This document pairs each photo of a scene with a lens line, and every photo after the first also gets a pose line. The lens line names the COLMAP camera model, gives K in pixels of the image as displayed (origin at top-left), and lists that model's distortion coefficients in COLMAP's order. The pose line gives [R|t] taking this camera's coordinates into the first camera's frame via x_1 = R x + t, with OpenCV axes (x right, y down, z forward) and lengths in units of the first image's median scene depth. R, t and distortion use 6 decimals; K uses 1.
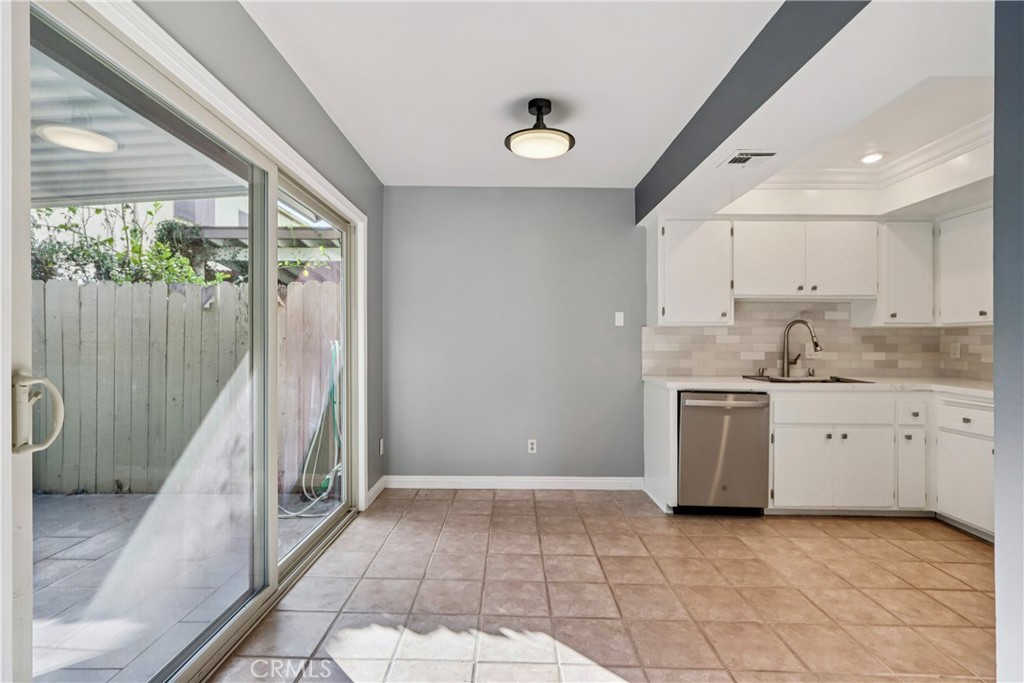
lens RADIAL K [[473.0, 0, 512.0], [0, 473.0, 341.5], [0, 0, 1]] dist [0.000216, -0.000154]
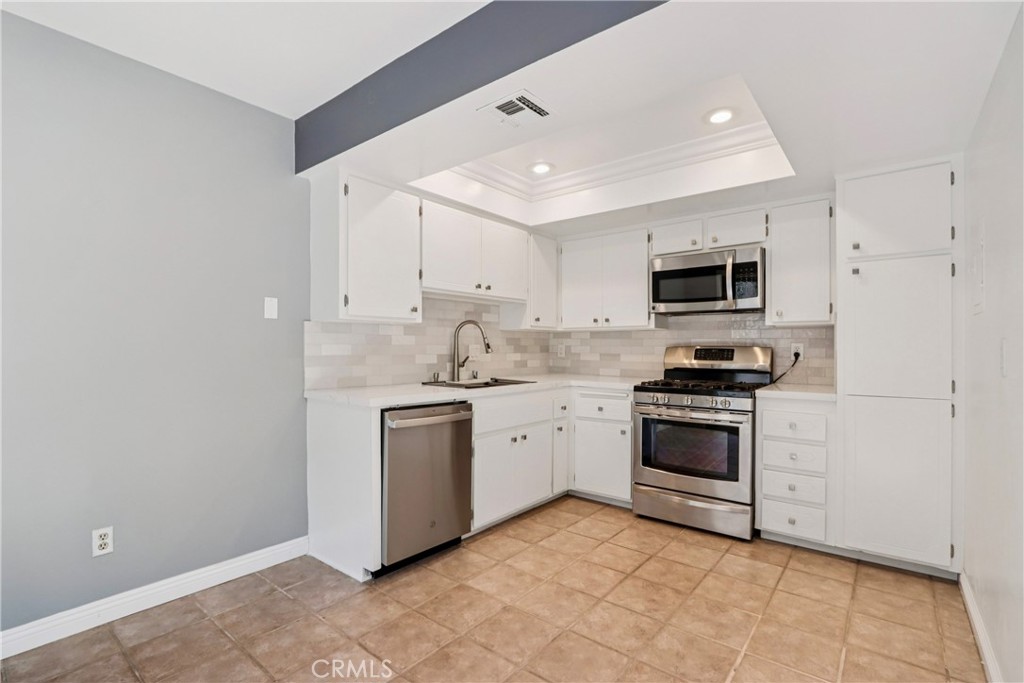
lens RADIAL K [[463.1, 0, 515.7], [0, 463.1, 344.2], [0, 0, 1]] dist [-0.027522, 0.000107]
pose [[0.621403, 0.001496, 0.783490, -0.069557], [0.001782, 0.999993, -0.003323, 0.005892], [-0.783489, 0.003461, 0.621395, 0.362281]]
